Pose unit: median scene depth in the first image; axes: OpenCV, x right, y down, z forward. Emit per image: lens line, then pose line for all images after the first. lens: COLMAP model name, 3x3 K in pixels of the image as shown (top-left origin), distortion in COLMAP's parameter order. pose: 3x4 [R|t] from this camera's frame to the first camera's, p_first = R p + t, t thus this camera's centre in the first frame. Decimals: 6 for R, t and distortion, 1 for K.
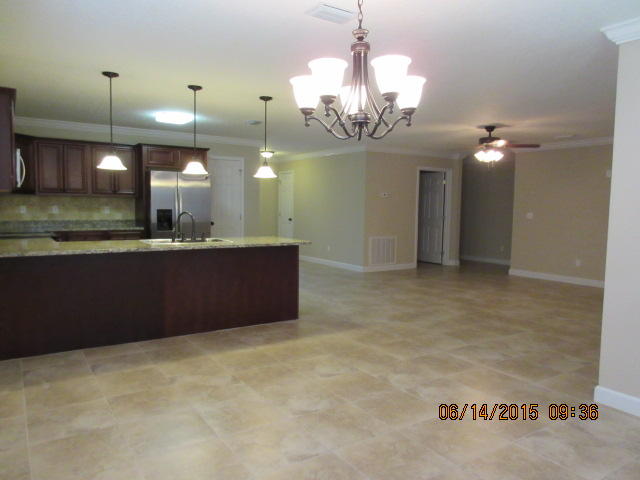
lens RADIAL K [[476.5, 0, 321.2], [0, 476.5, 239.7], [0, 0, 1]] dist [-0.003423, -0.001886]
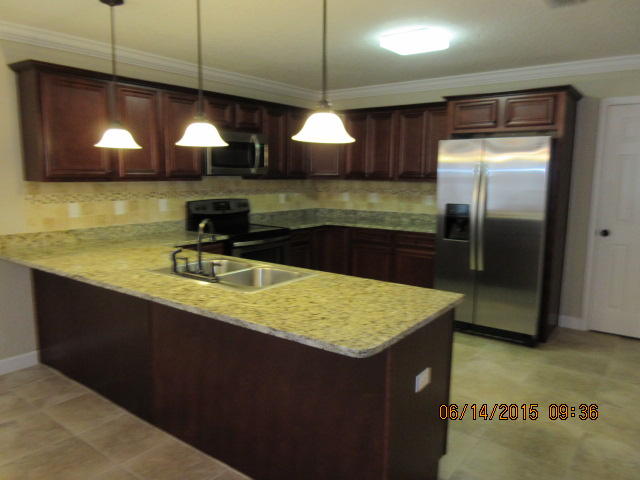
lens RADIAL K [[476.5, 0, 319.9], [0, 476.5, 242.7], [0, 0, 1]] dist [-0.003423, -0.001886]
pose [[0.327789, 0.123267, -0.936675, 0.207164], [-0.072212, 0.991820, 0.105254, -0.076748], [0.941987, 0.033138, 0.334009, 0.748321]]
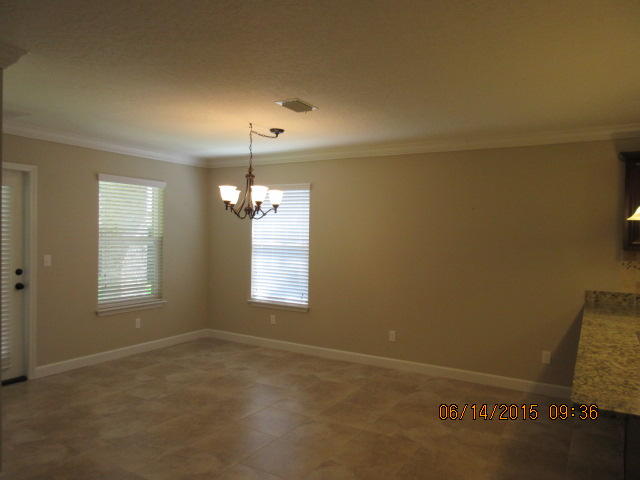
lens RADIAL K [[476.5, 0, 322.5], [0, 476.5, 240.1], [0, 0, 1]] dist [-0.003423, -0.001886]
pose [[-0.905932, -0.027529, -0.422528, 0.230129], [-0.061202, 0.995919, 0.066334, -0.096299], [0.418977, 0.085954, -0.903919, 1.034260]]
